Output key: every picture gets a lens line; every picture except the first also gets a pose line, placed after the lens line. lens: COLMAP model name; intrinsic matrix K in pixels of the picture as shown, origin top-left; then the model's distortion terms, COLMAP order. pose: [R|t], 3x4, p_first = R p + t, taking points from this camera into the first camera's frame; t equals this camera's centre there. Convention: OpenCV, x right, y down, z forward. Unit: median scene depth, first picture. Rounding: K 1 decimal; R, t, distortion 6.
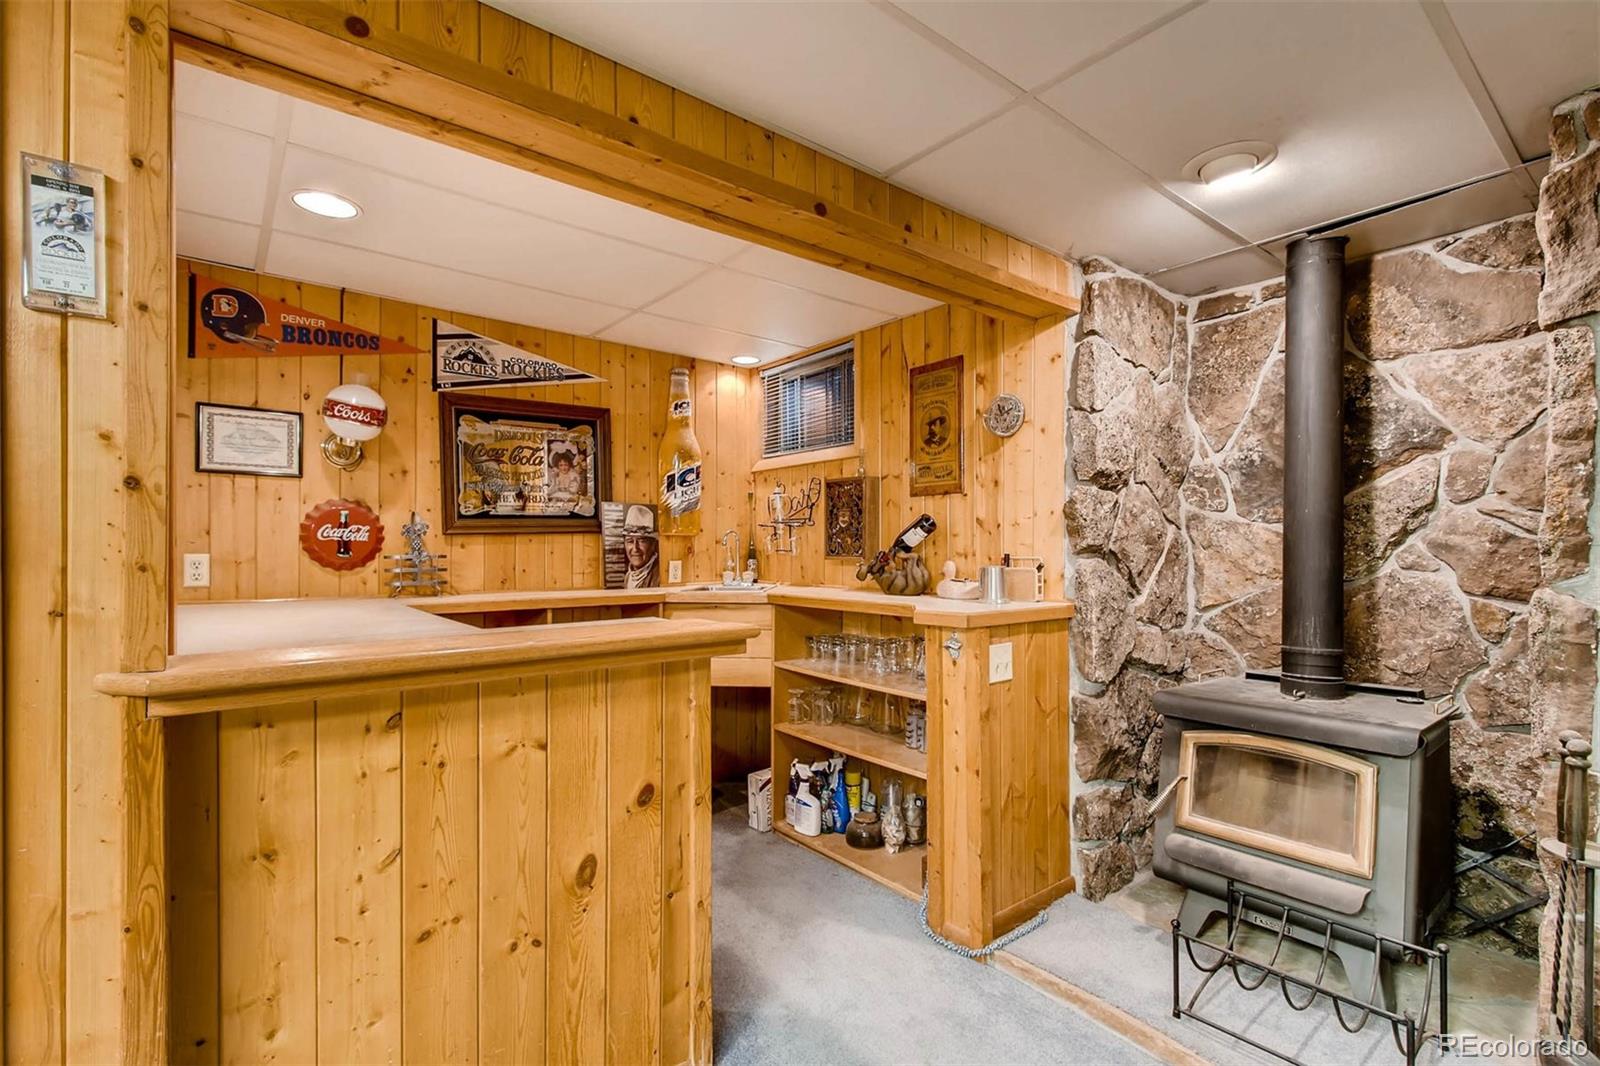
lens RADIAL K [[729.3, 0, 804.0], [0, 729.3, 546.1], [0, 0, 1]] dist [0.002929, 0.000084]
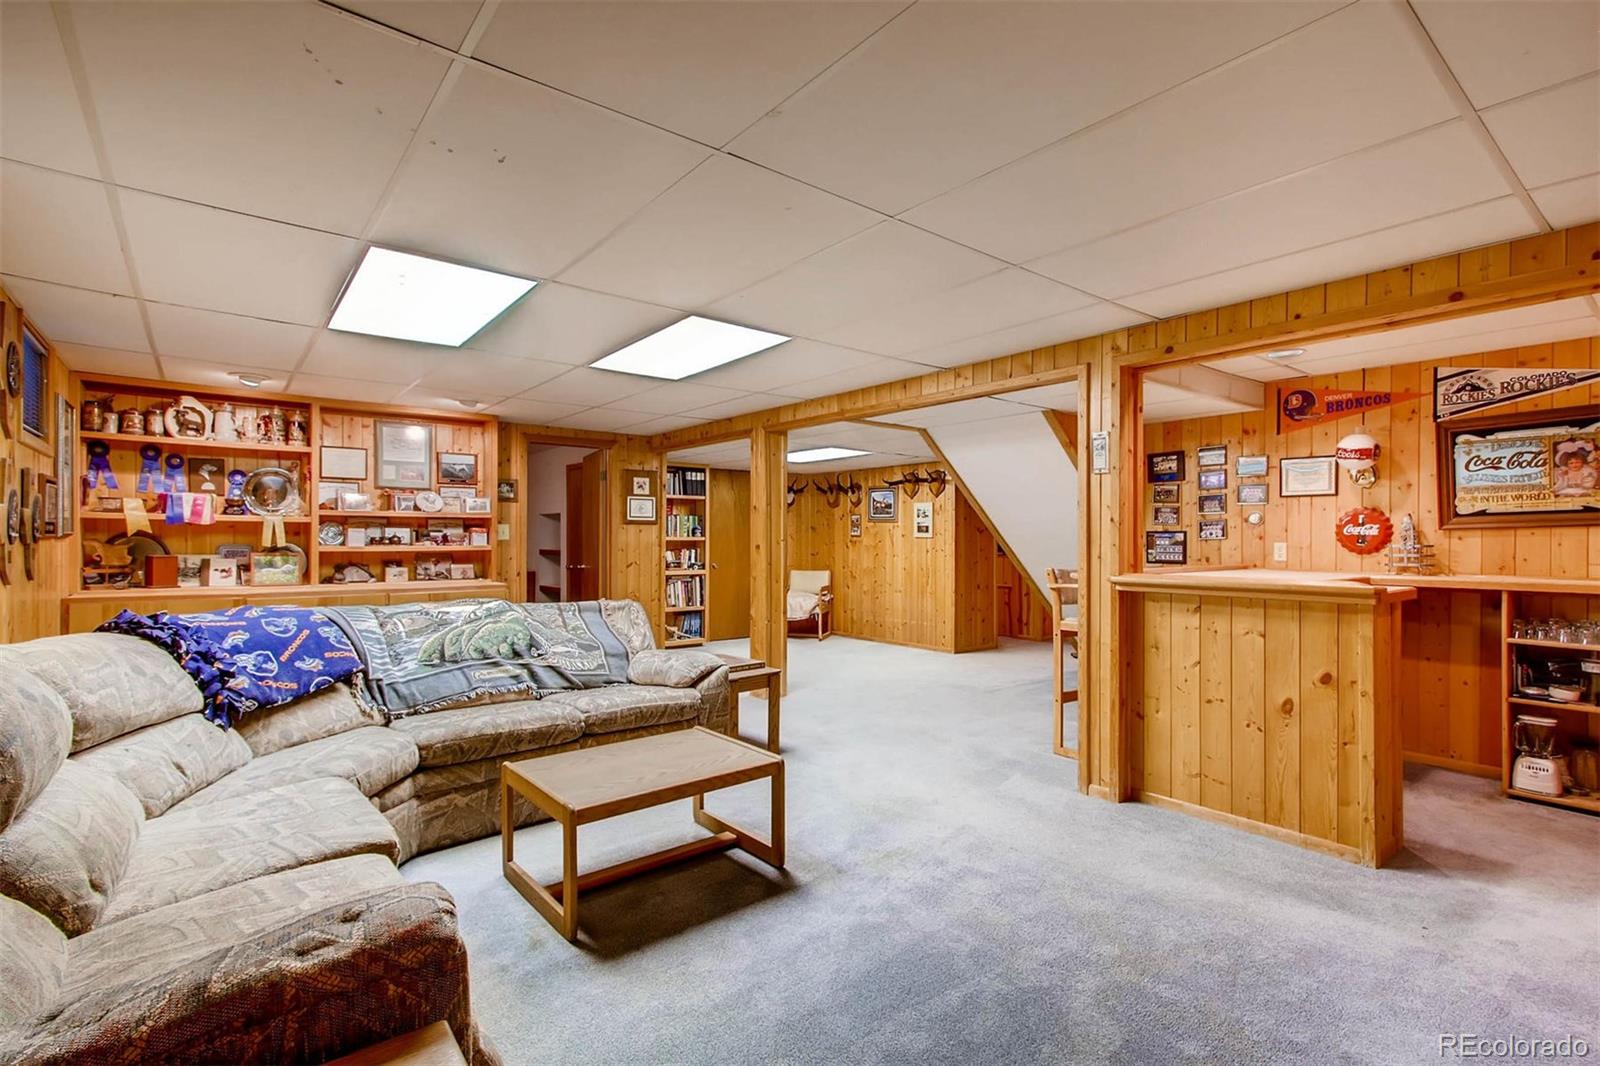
lens RADIAL K [[729.3, 0, 804.0], [0, 729.3, 546.1], [0, 0, 1]] dist [0.002929, 0.000084]
pose [[-0.011444, 0.011428, -0.999869, 0.901315], [0.000480, 0.999935, 0.011423, -0.001720], [0.999934, -0.000350, -0.011449, -0.144201]]
